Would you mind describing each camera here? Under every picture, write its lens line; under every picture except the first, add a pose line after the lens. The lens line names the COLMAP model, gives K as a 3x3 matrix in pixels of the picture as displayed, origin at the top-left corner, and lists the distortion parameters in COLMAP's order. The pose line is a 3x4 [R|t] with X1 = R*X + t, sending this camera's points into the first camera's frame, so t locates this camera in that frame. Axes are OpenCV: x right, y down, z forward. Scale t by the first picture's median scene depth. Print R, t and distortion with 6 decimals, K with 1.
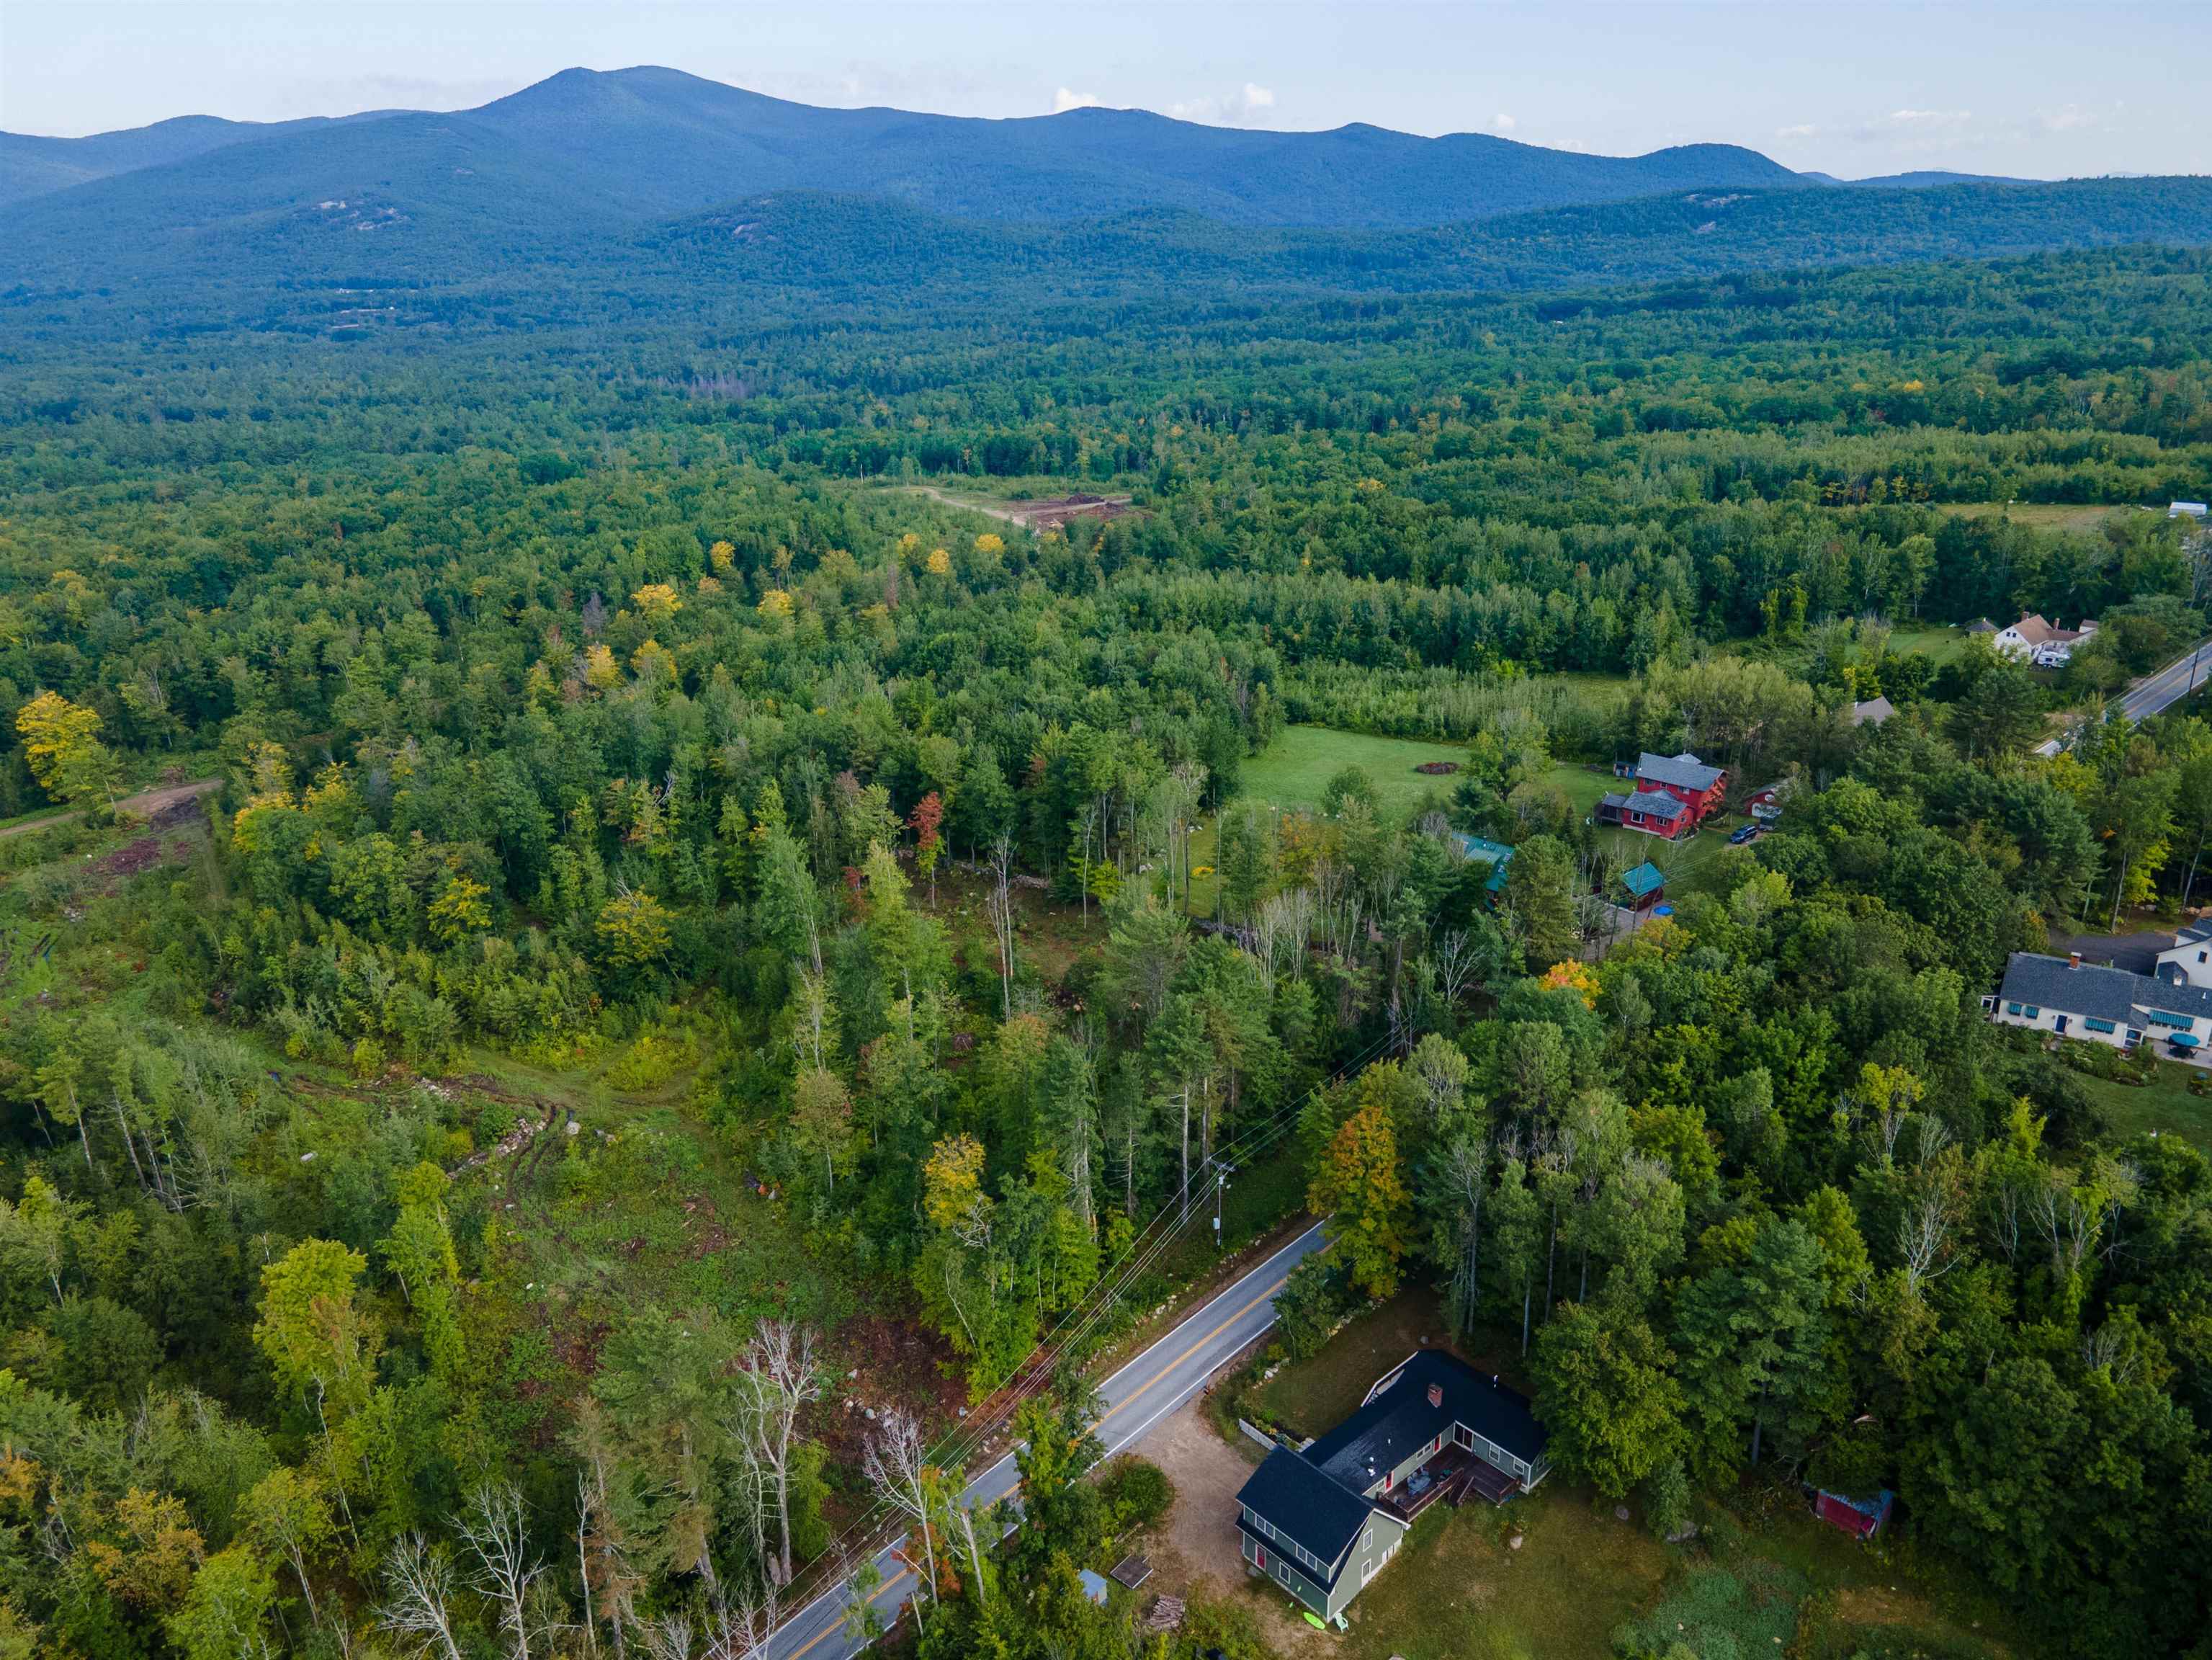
lens RADIAL K [[1647.9, 0, 1115.0], [0, 1647.9, 829.9], [0, 0, 1]] dist [0.017672, 0.034885]
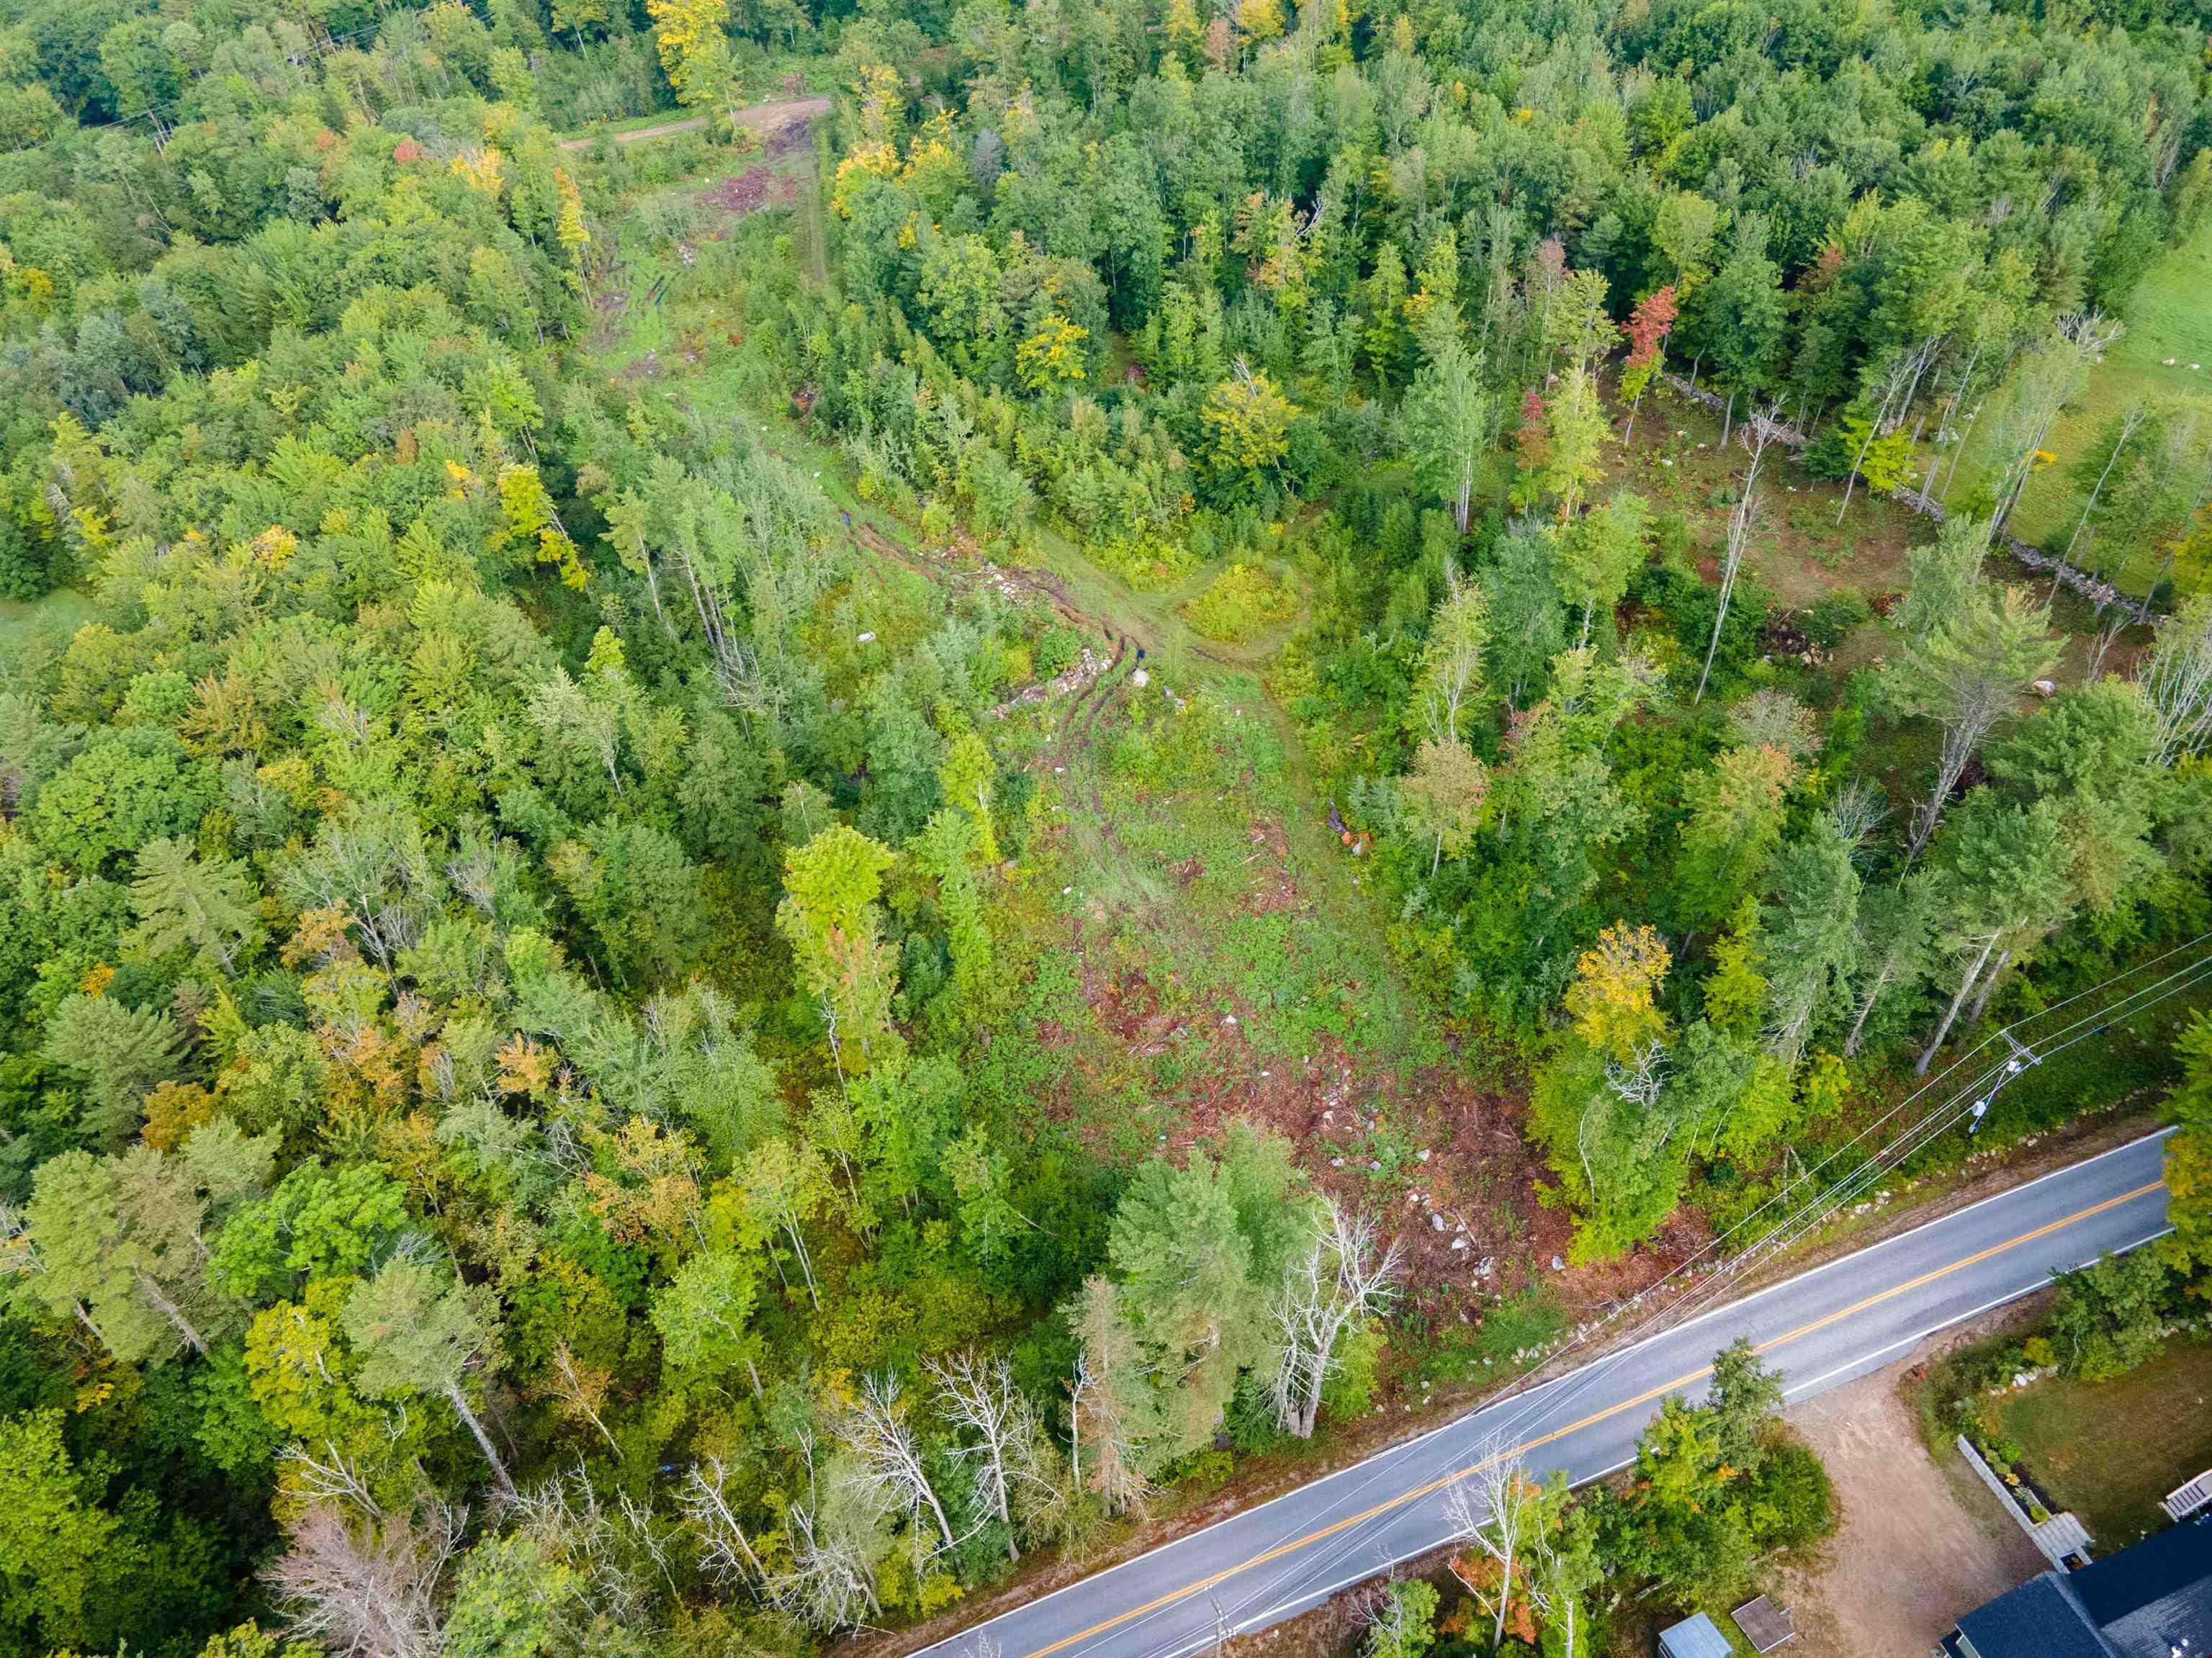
lens RADIAL K [[1647.5, 0, 1072.0], [0, 1647.5, 838.1], [0, 0, 1]] dist [0.017672, 0.034885]
pose [[0.920564, 0.255767, -0.295204, -0.077860], [-0.120576, 0.904958, 0.408058, -0.072670], [0.371515, -0.340049, 0.863911, 0.199391]]
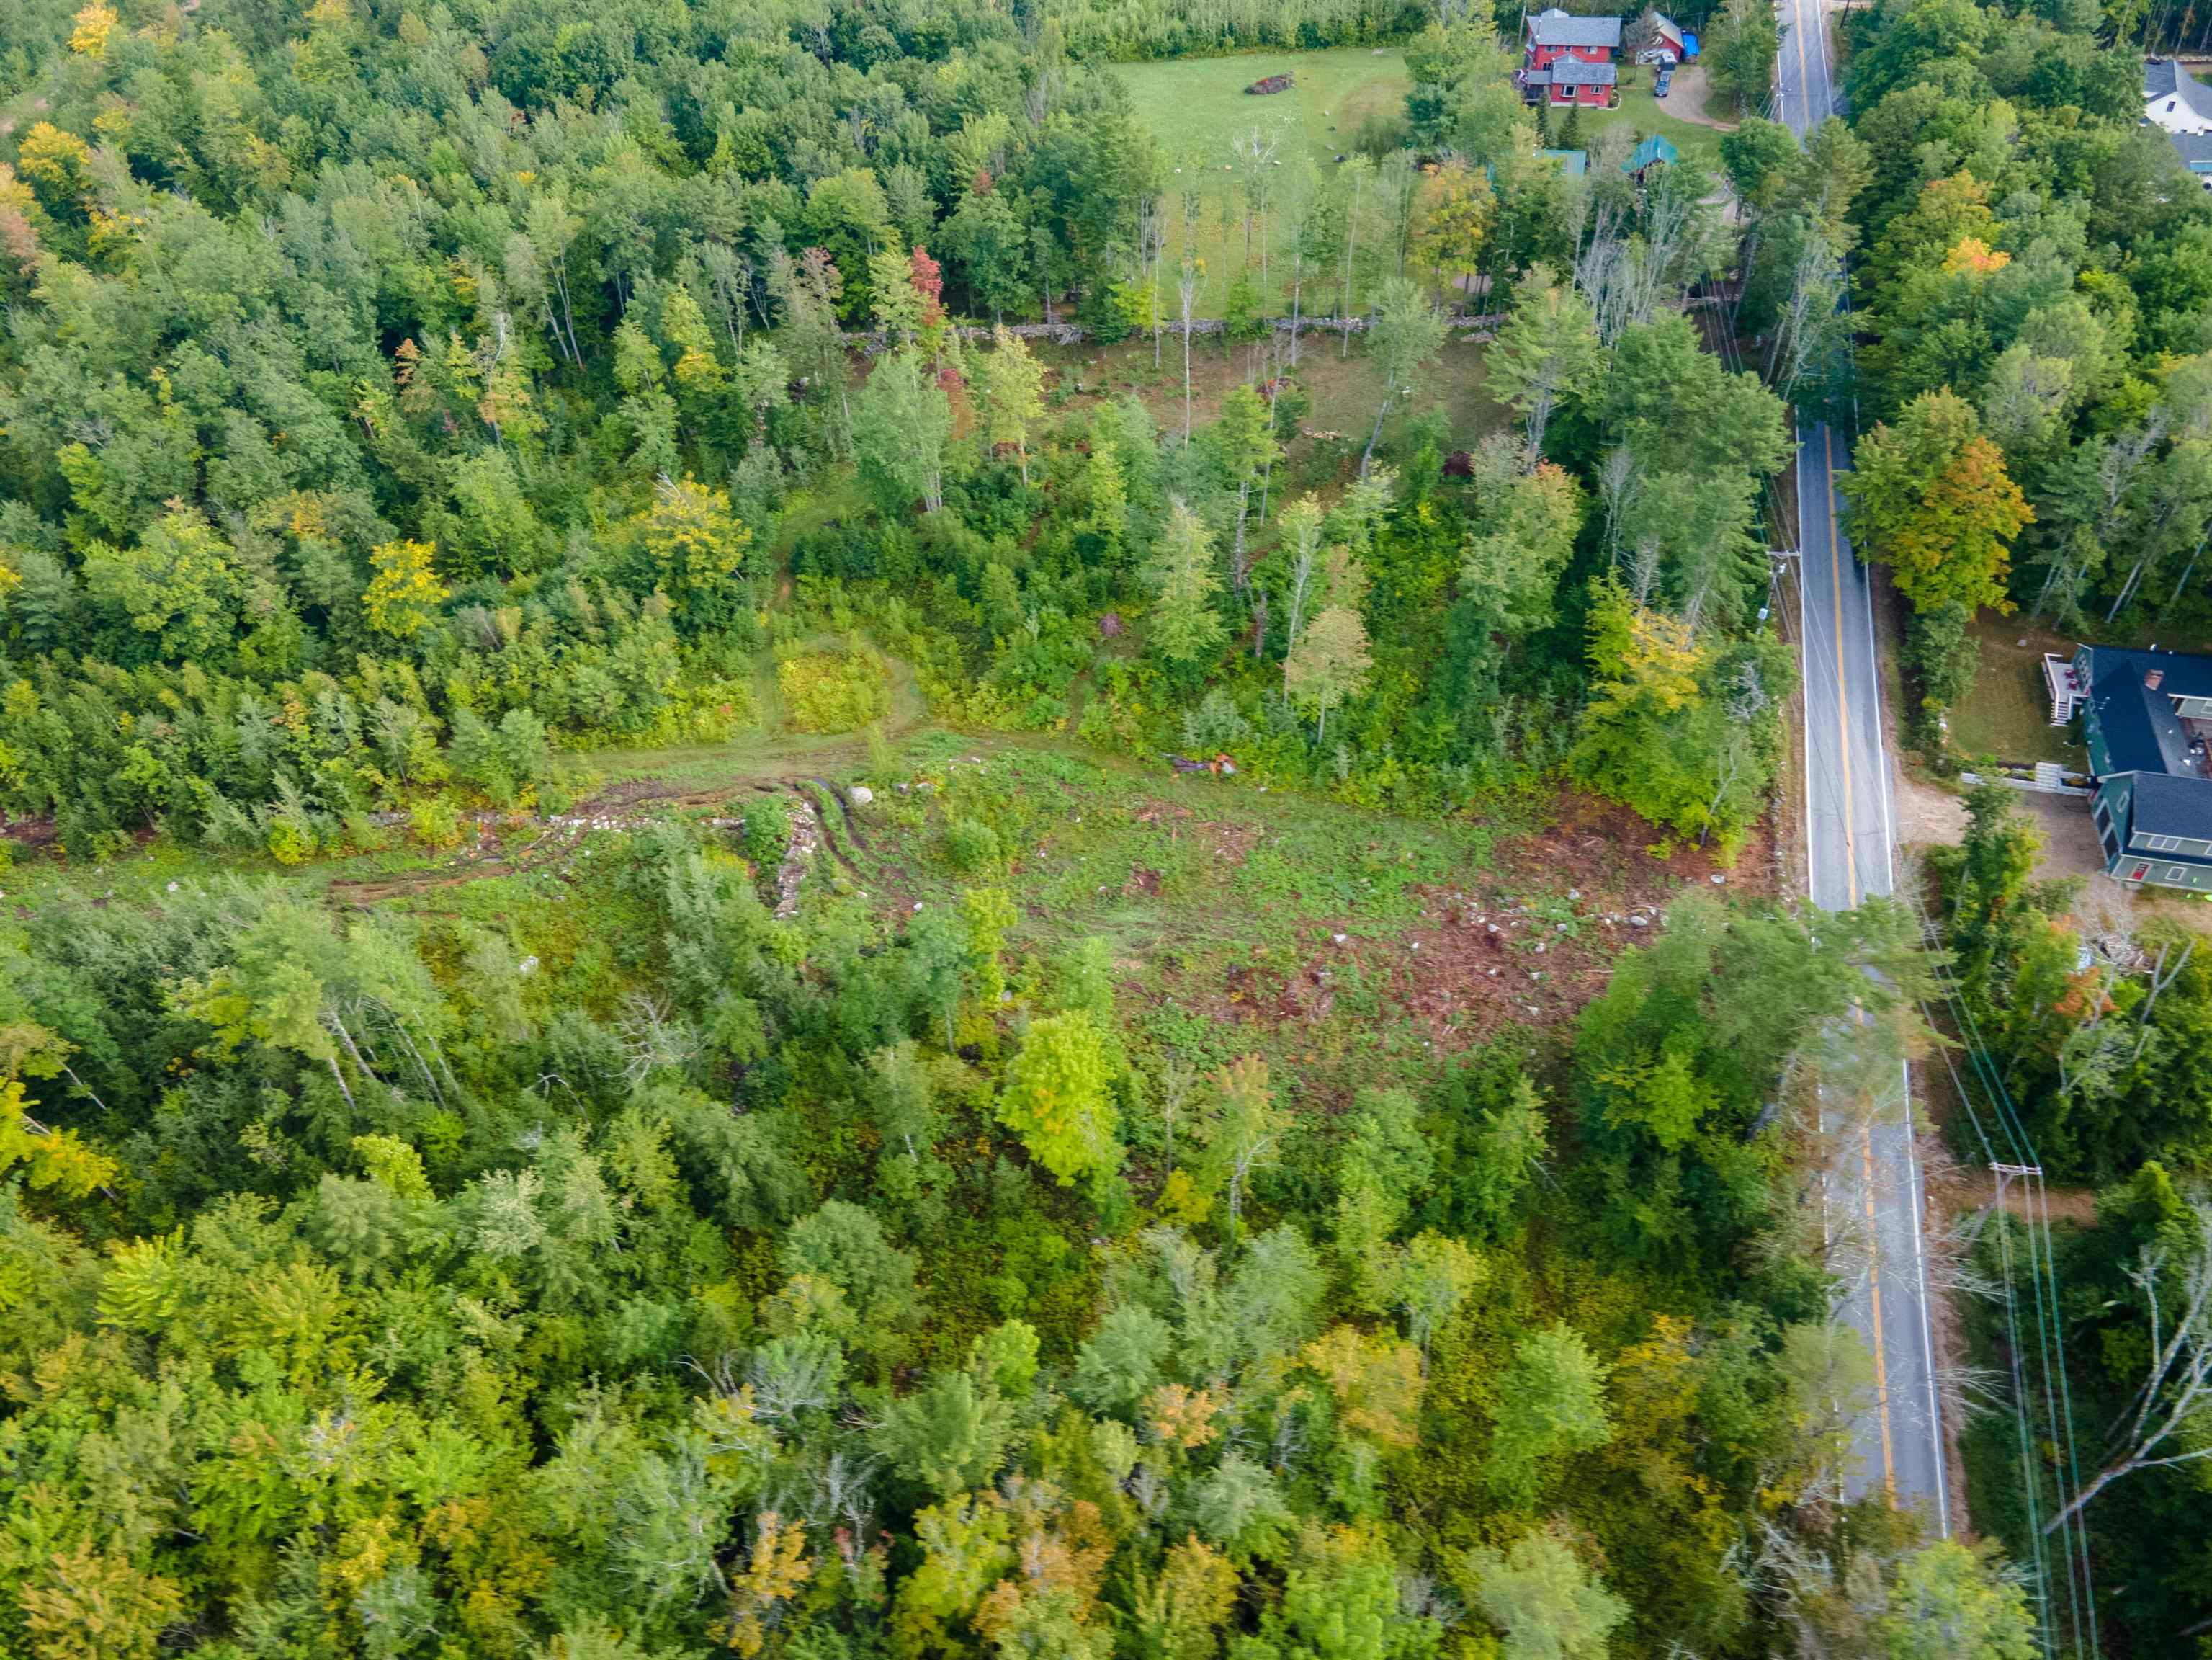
lens RADIAL K [[1647.9, 0, 1100.2], [0, 1647.9, 833.8], [0, 0, 1]] dist [0.017672, 0.034885]
pose [[0.828833, -0.380679, 0.410023, -0.484435], [0.202386, 0.887210, 0.414605, -0.088641], [-0.521608, -0.260656, 0.812394, 0.261143]]
